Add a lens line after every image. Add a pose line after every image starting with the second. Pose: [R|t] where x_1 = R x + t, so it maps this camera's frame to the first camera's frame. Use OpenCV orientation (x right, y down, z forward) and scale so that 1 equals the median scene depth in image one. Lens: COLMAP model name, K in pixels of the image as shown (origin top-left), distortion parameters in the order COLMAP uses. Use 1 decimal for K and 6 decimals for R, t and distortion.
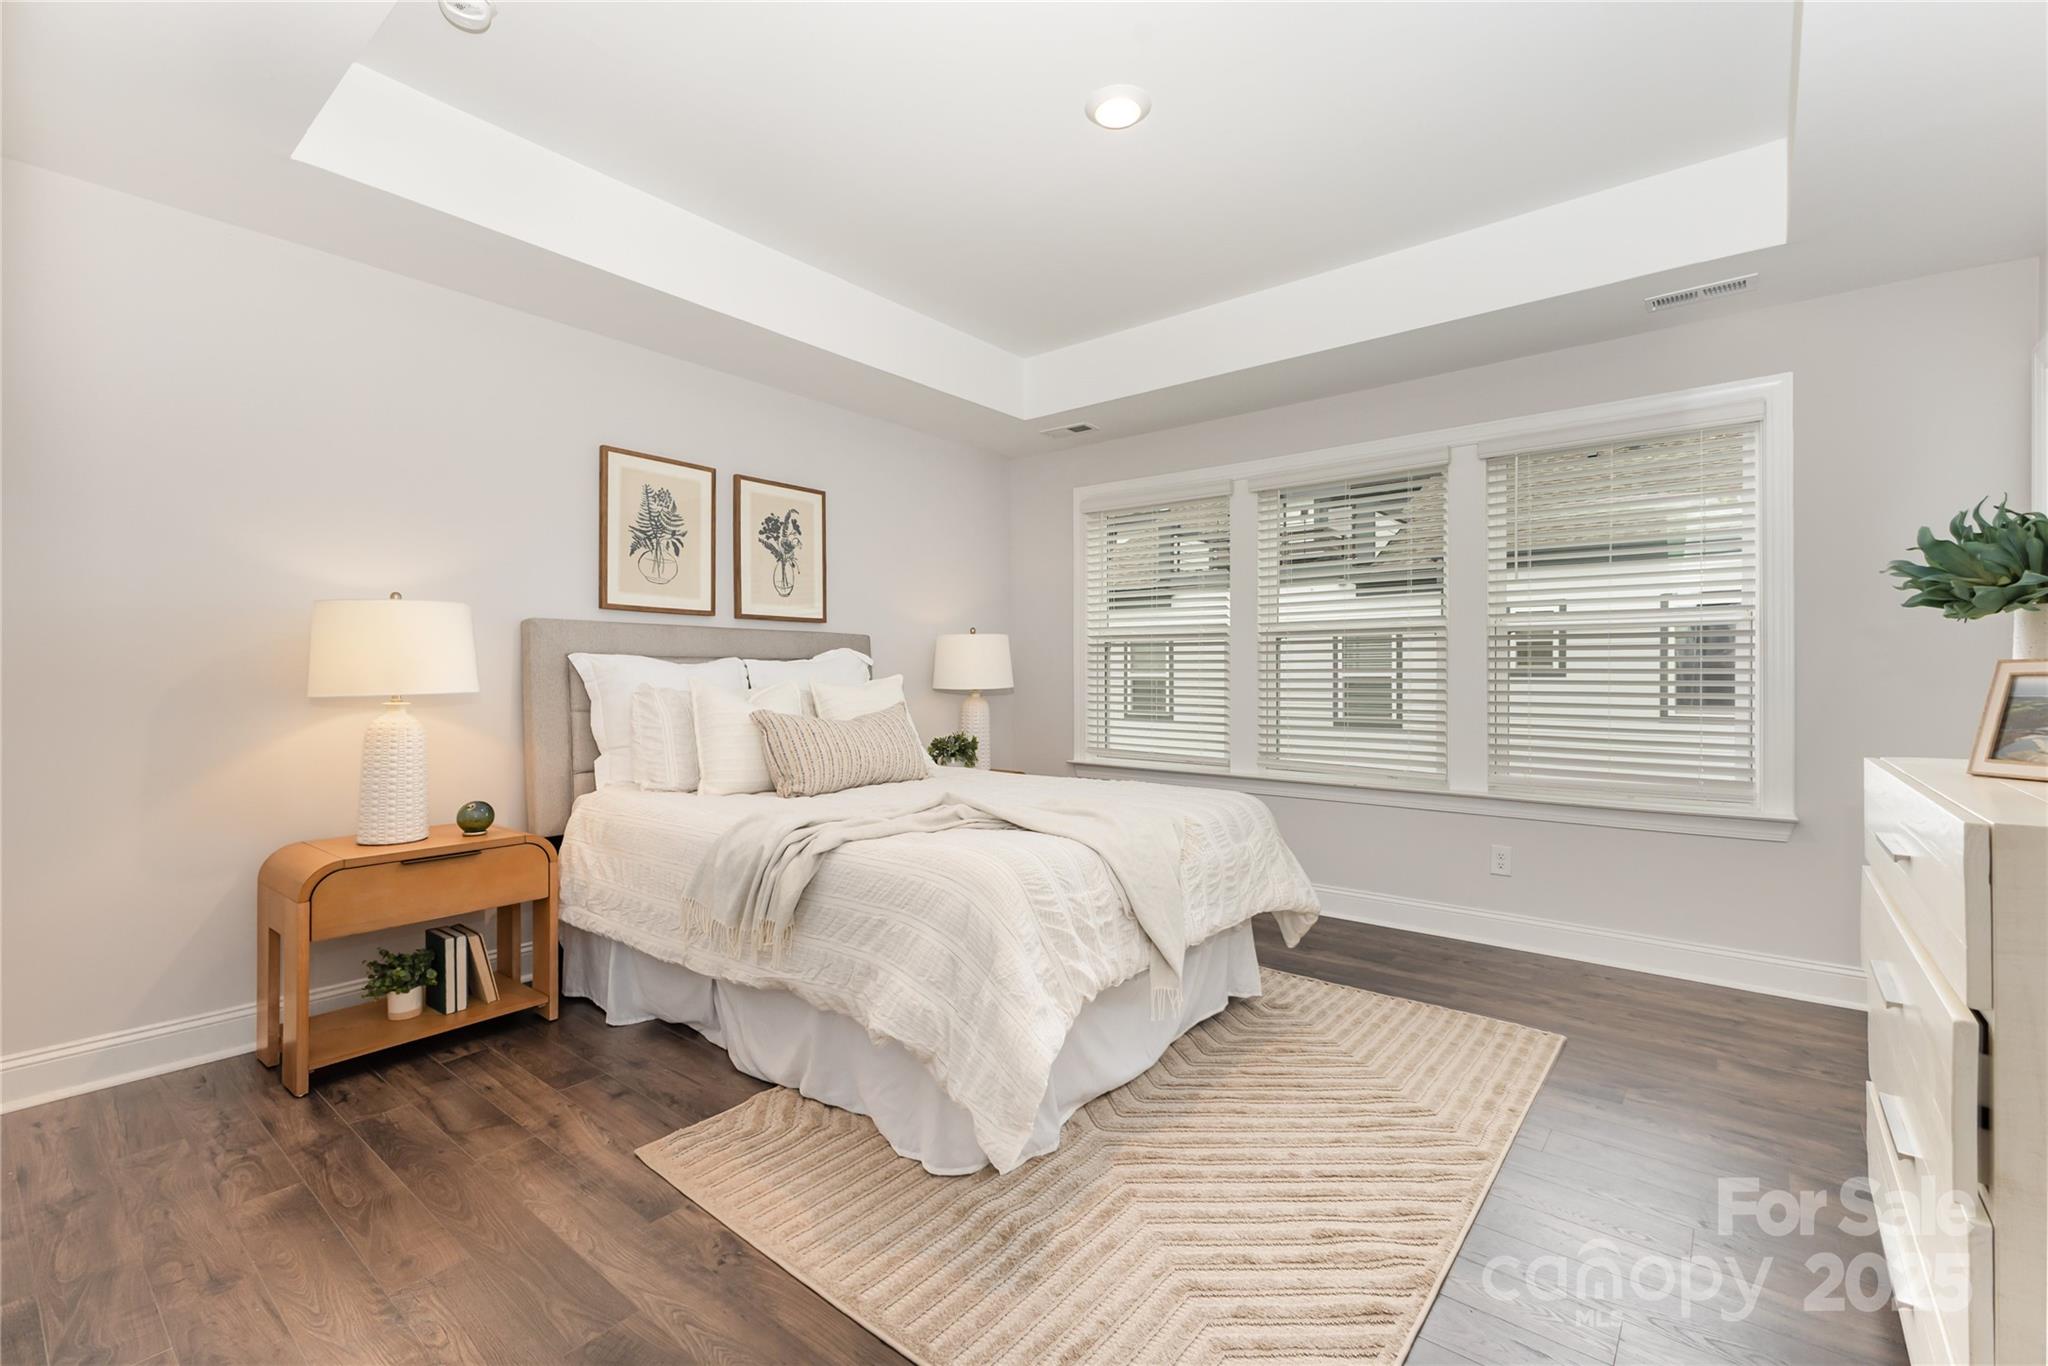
lens RADIAL K [[879.2, 0, 1037.4], [0, 879.2, 678.4], [0, 0, 1]] dist [-0.001850, -0.000033]
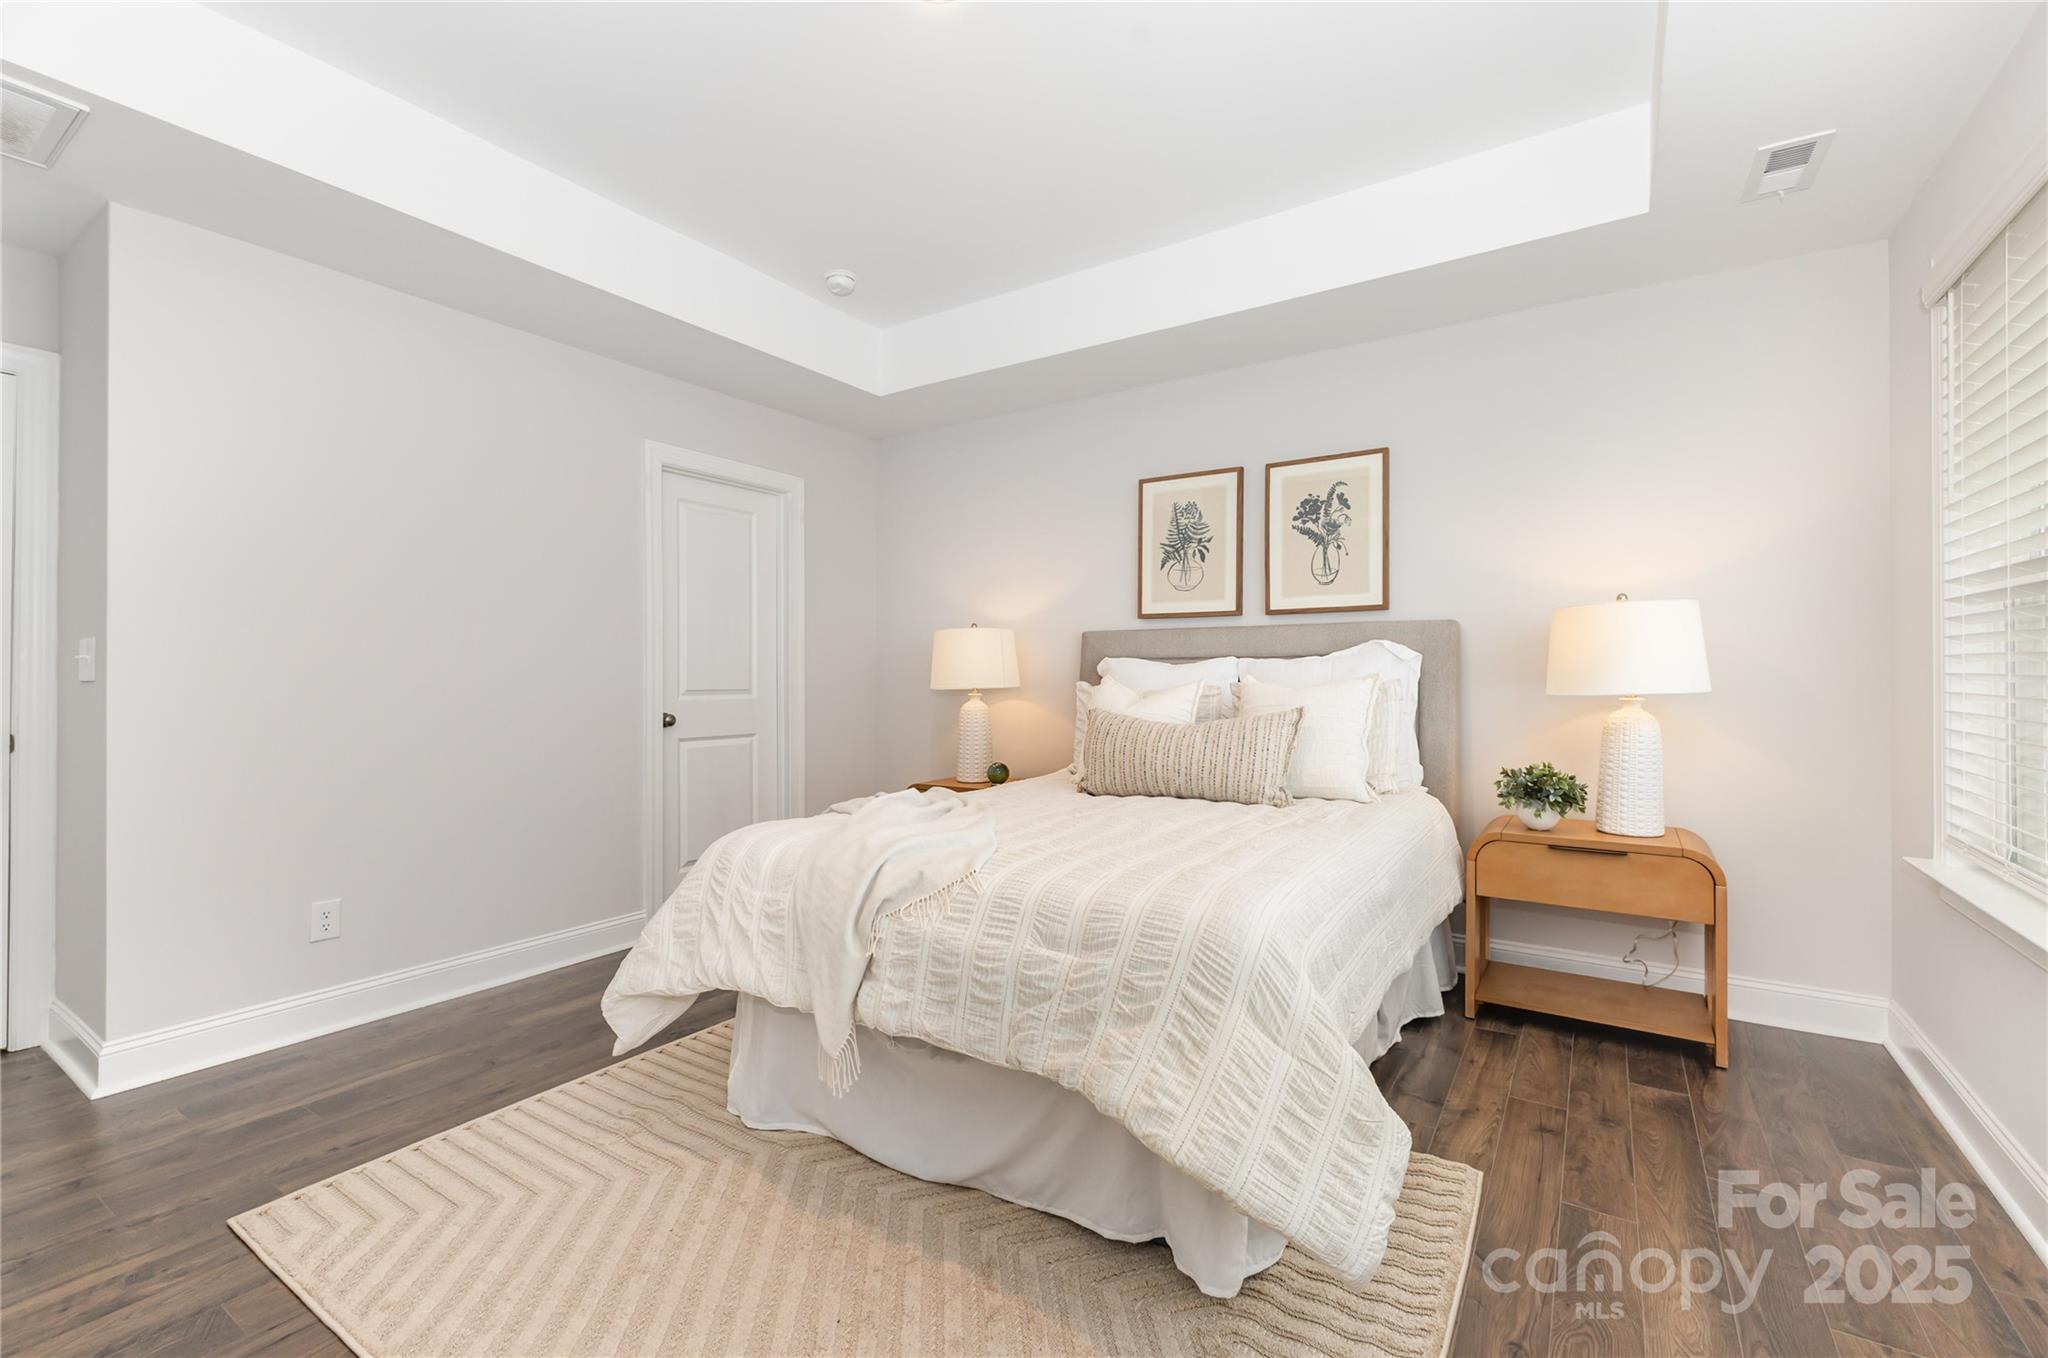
lens RADIAL K [[879.2, 0, 1035.2], [0, 879.2, 677.7], [0, 0, 1]] dist [-0.001850, -0.000033]
pose [[0.100534, -0.002002, -0.994932, 0.574337], [-0.000308, 0.999998, -0.002043, 0.001392], [0.994934, 0.000512, 0.100533, 0.646098]]
